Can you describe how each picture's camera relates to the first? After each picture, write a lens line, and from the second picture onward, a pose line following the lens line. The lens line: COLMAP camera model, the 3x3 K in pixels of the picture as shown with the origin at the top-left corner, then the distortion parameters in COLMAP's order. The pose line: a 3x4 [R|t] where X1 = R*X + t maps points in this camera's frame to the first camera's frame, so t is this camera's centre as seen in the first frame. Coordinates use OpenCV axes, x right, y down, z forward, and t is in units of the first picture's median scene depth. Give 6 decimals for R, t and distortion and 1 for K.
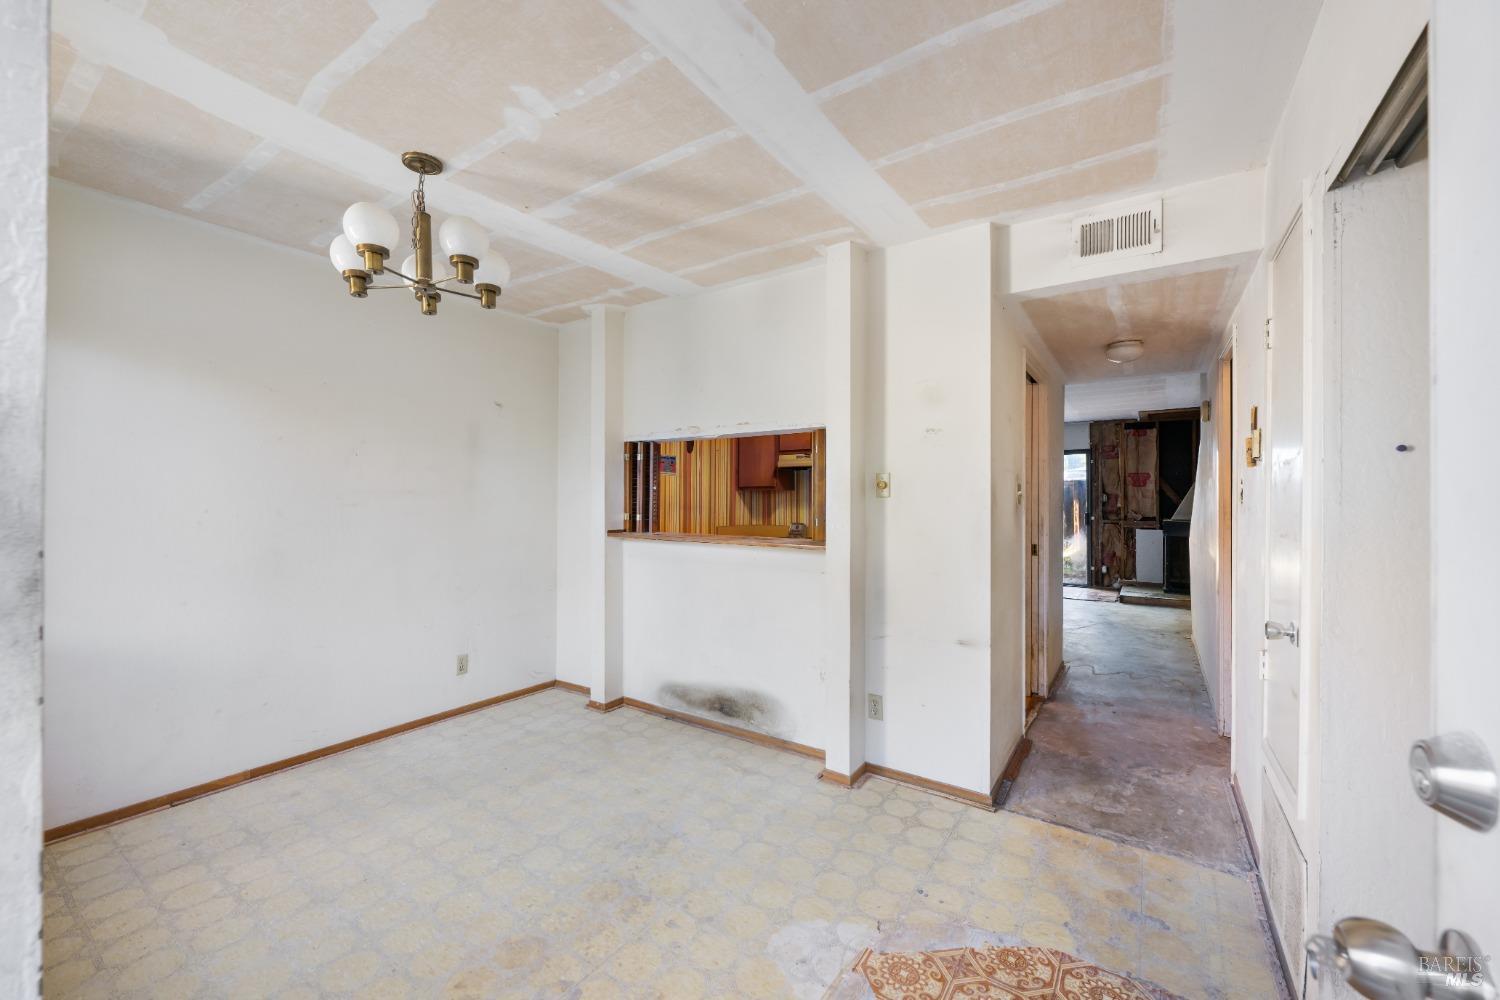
lens RADIAL K [[598.9, 0, 748.0], [0, 598.9, 499.0], [0, 0, 1]] dist [-0.001083, 0.000412]
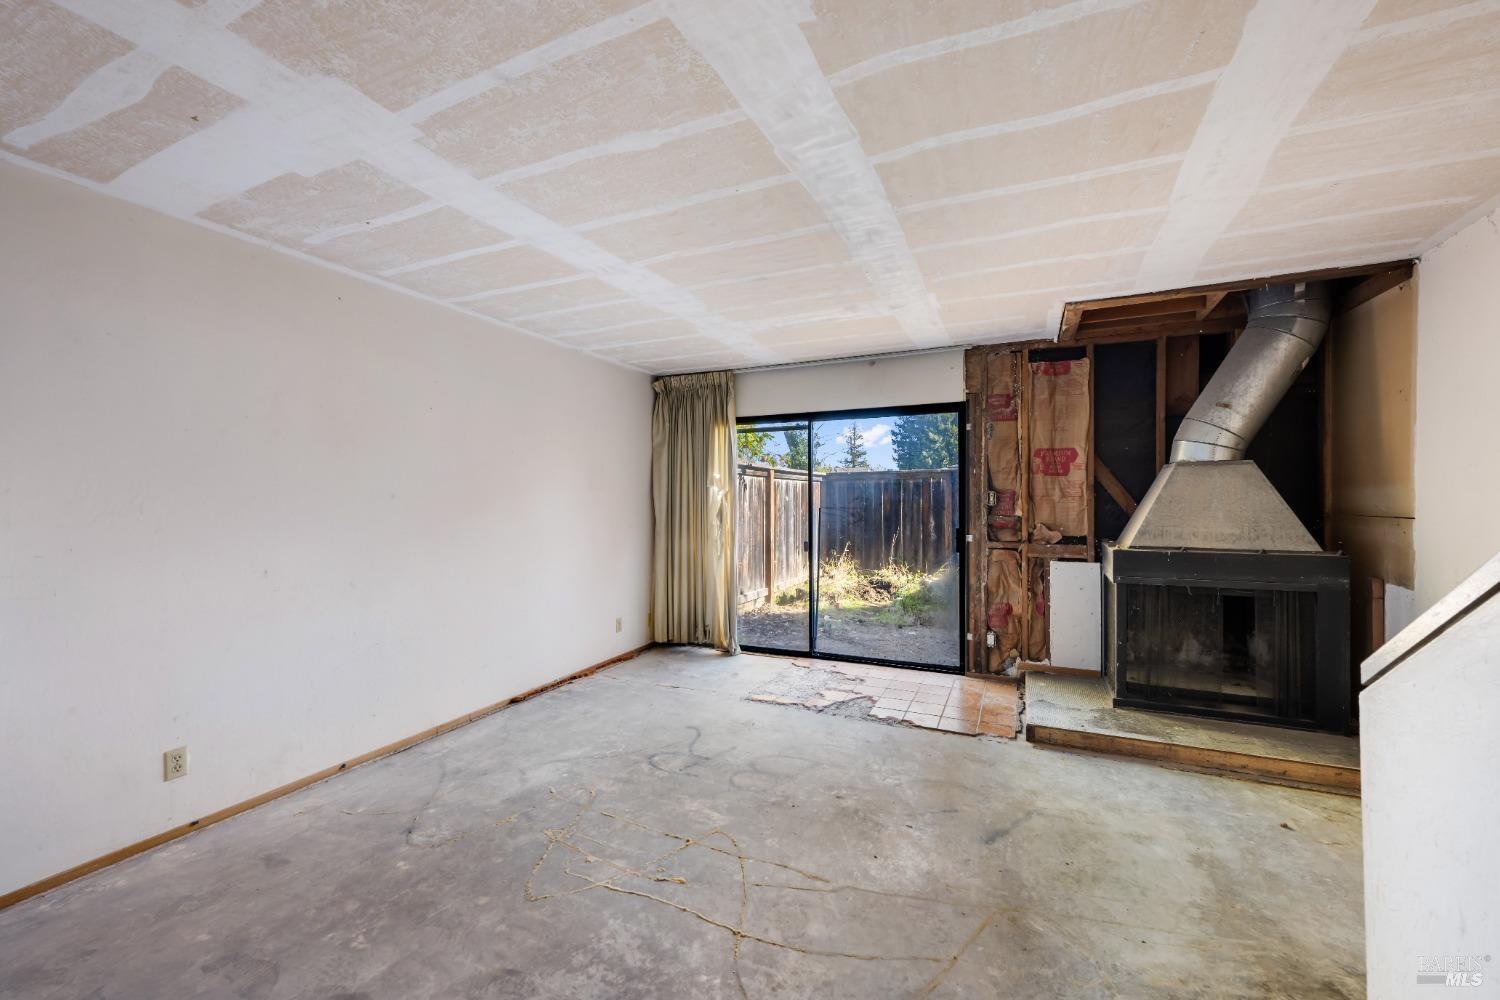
lens RADIAL K [[598.9, 0, 747.8], [0, 598.9, 503.5], [0, 0, 1]] dist [-0.001083, 0.000412]
pose [[0.986193, -0.005750, 0.165498, 1.014913], [0.003993, 0.999932, 0.010946, -0.013035], [-0.165549, -0.010134, 0.986149, 1.759761]]
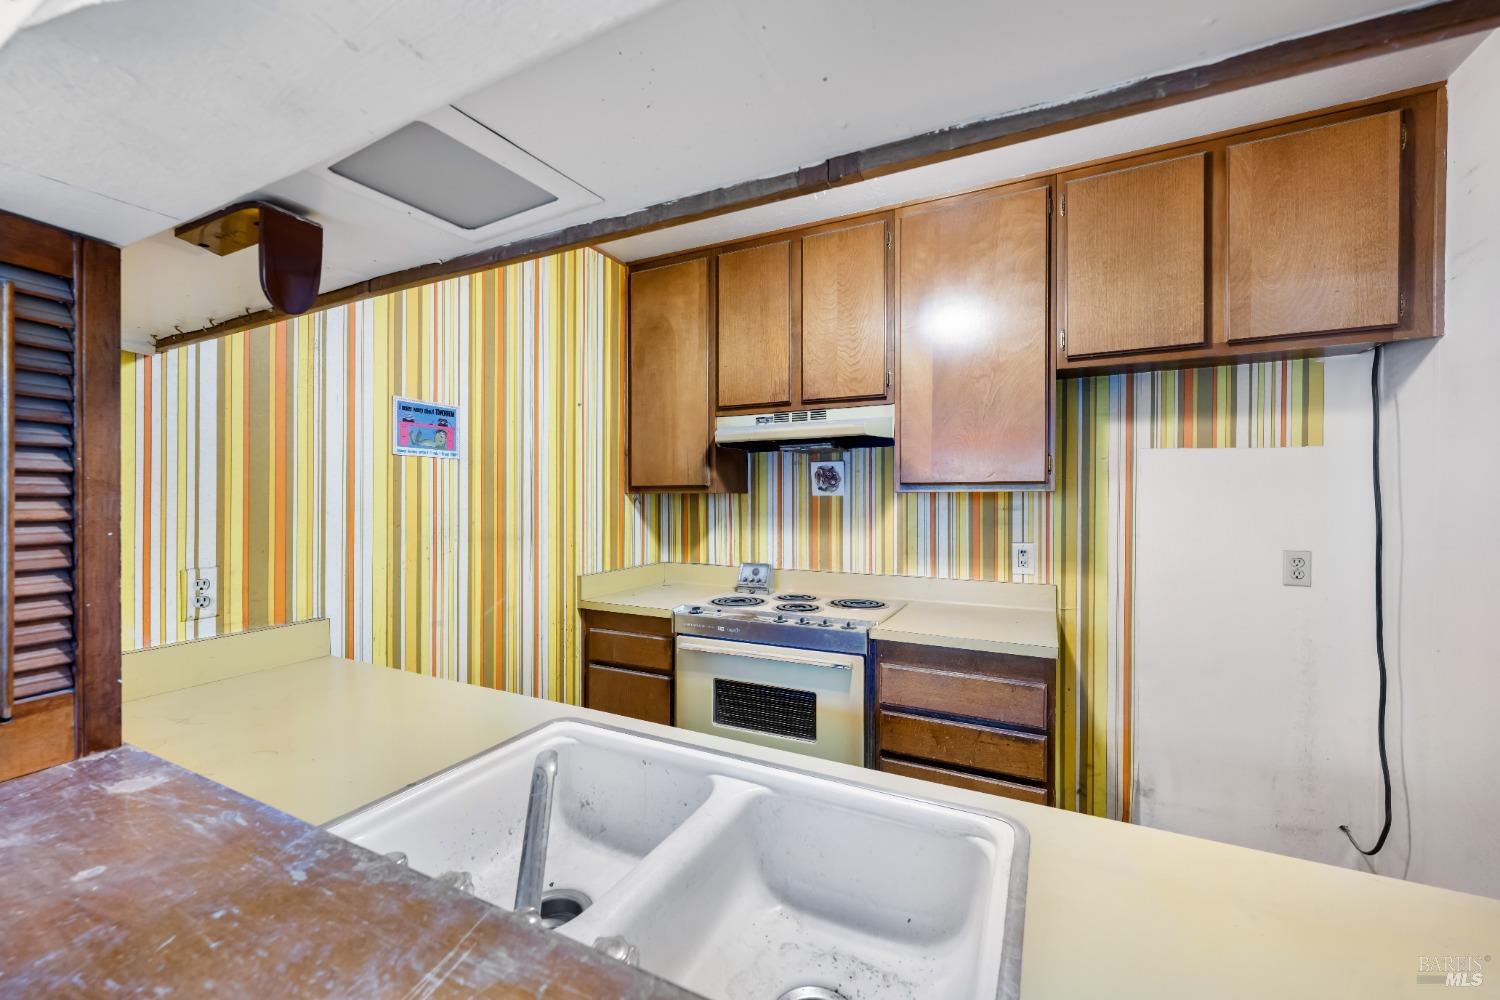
lens RADIAL K [[598.9, 0, 734.6], [0, 598.9, 498.9], [0, 0, 1]] dist [-0.001083, 0.000412]
pose [[0.994163, -0.003178, 0.107845, 0.032595], [0.002720, 0.999987, 0.004385, -0.026364], [-0.107857, -0.004066, 0.994158, 1.126493]]
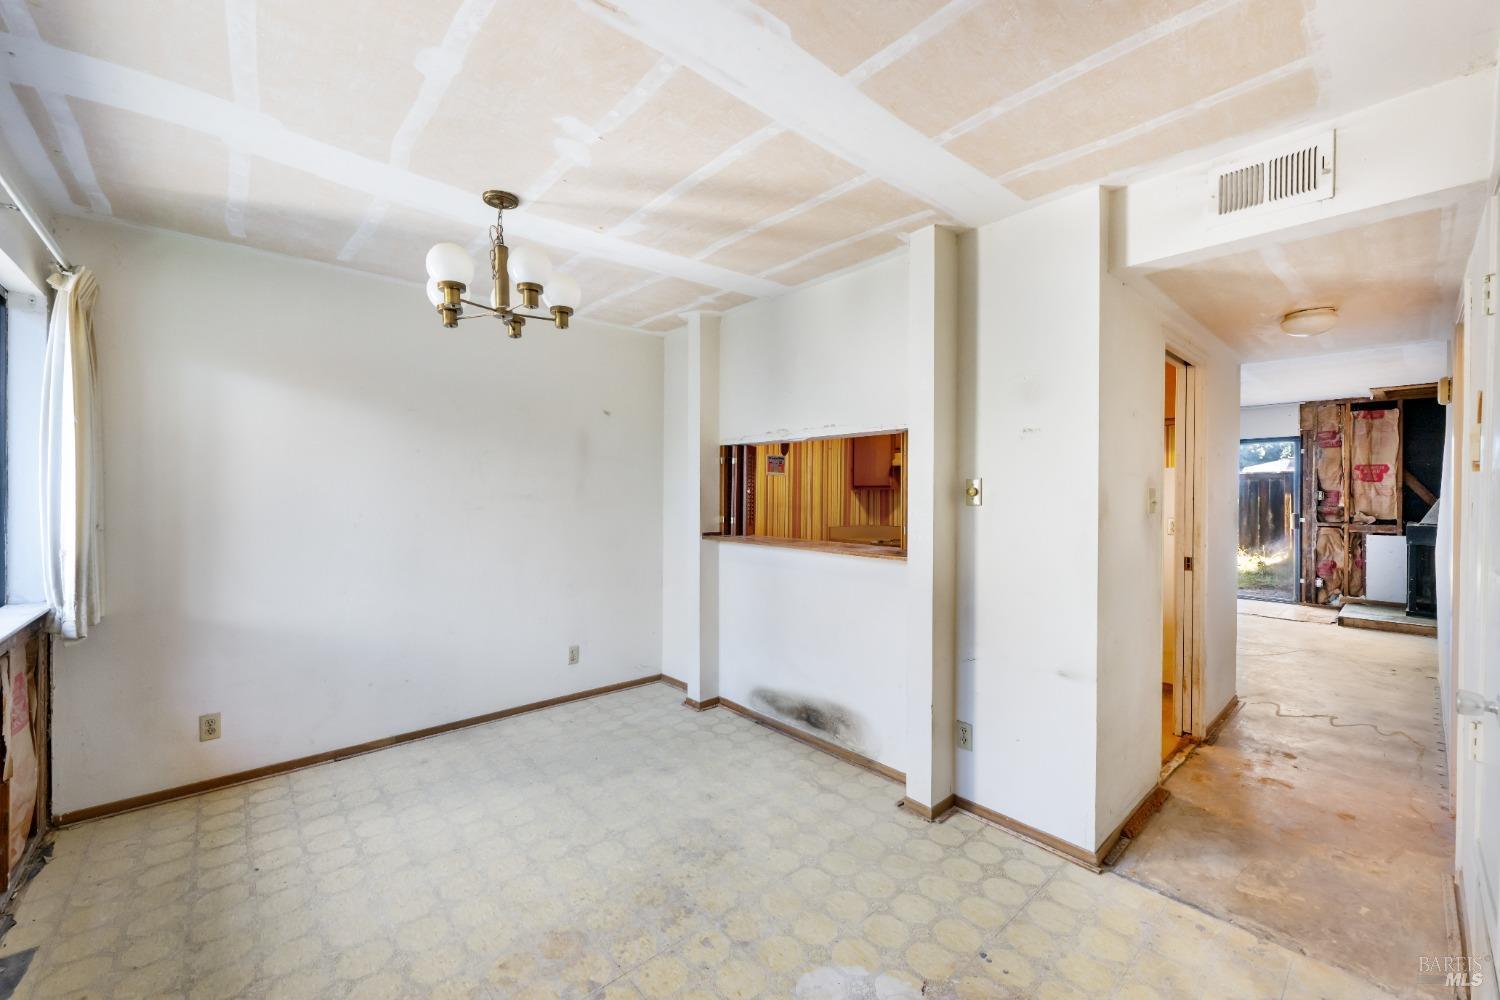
lens RADIAL K [[598.9, 0, 744.2], [0, 598.9, 497.7], [0, 0, 1]] dist [-0.001083, 0.000412]
pose [[0.968912, 0.001867, -0.247397, 0.113801], [0.000439, 0.999957, 0.009266, -0.022749], [0.247404, -0.009086, 0.968870, 0.039294]]
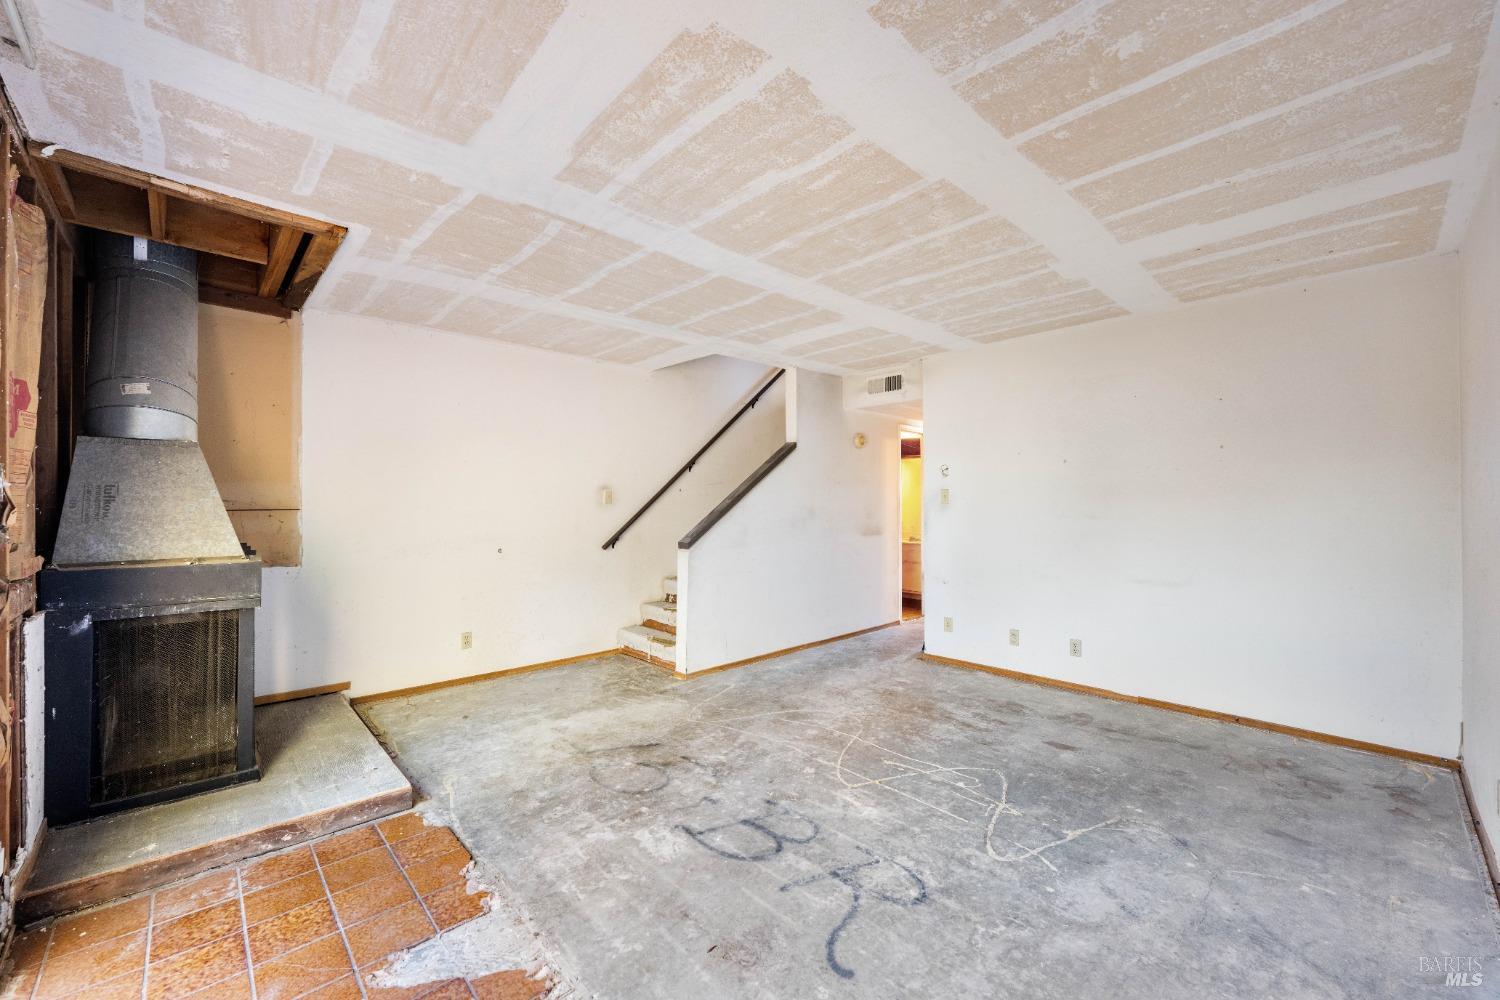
lens RADIAL K [[598.9, 0, 747.0], [0, 598.9, 500.4], [0, 0, 1]] dist [-0.001083, 0.000412]
pose [[-0.976358, -0.000849, 0.216160, 1.071438], [-0.002251, 0.999978, -0.006239, 0.017418], [-0.216150, -0.006578, -0.976338, 3.720488]]
